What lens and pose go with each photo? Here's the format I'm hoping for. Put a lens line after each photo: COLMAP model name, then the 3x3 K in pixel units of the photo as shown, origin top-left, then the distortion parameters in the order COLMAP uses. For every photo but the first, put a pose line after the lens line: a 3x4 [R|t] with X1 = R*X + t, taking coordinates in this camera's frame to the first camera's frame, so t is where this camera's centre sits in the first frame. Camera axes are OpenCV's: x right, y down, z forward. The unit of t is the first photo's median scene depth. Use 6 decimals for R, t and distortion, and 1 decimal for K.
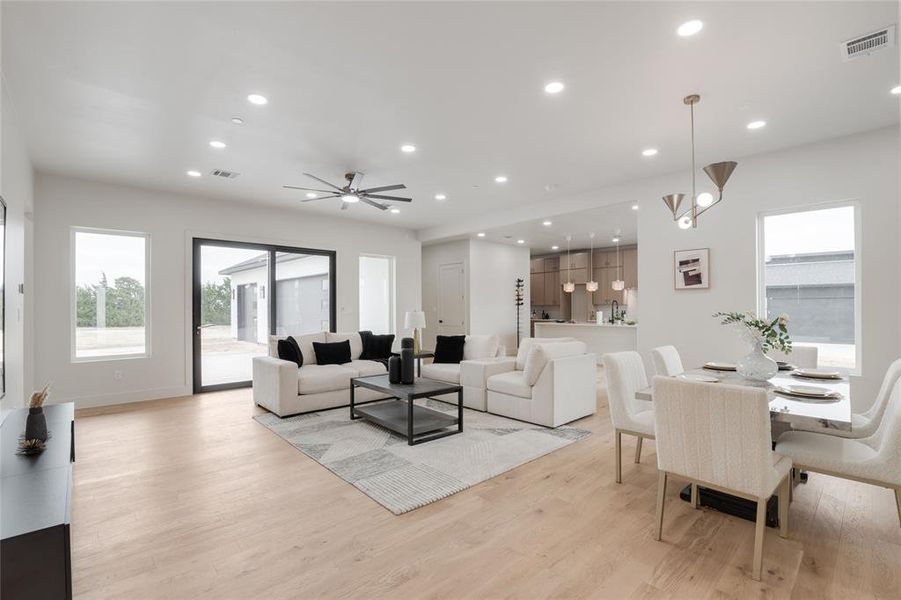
lens RADIAL K [[412.9, 0, 456.0], [0, 412.9, 304.0], [0, 0, 1]] dist [-0.028817, 0.000757]
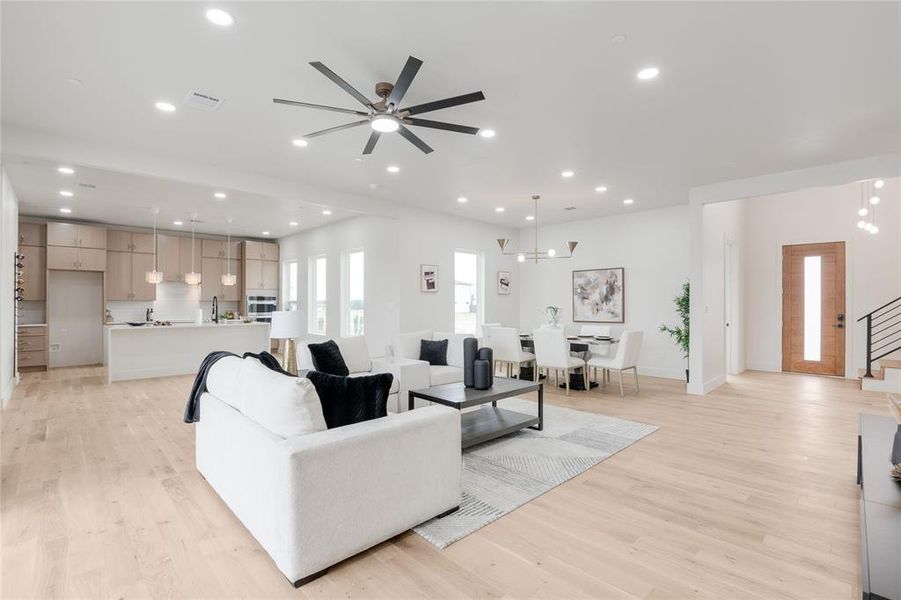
lens RADIAL K [[412.9, 0, 456.0], [0, 412.9, 304.0], [0, 0, 1]] dist [-0.028817, 0.000757]
pose [[-0.023319, -0.005986, 0.999710, -0.892141], [-0.006809, 0.999960, 0.005829, -0.002393], [-0.999705, -0.006671, -0.023358, 0.924608]]
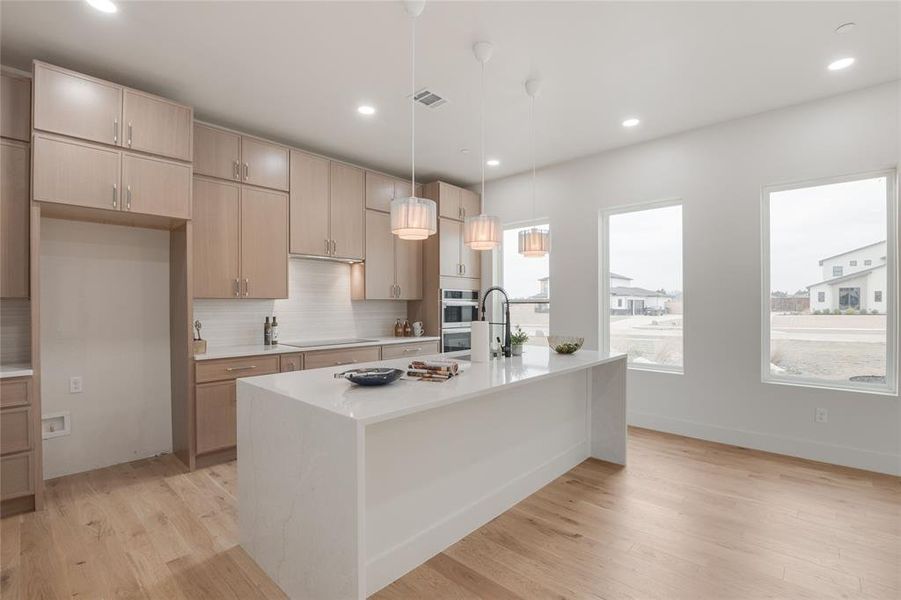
lens RADIAL K [[412.9, 0, 456.0], [0, 412.9, 304.0], [0, 0, 1]] dist [-0.028817, 0.000757]
pose [[-0.058582, -0.006669, 0.998260, 0.096171], [-0.004913, 0.999968, 0.006392, 0.004823], [-0.998270, -0.004530, -0.058613, 1.903730]]
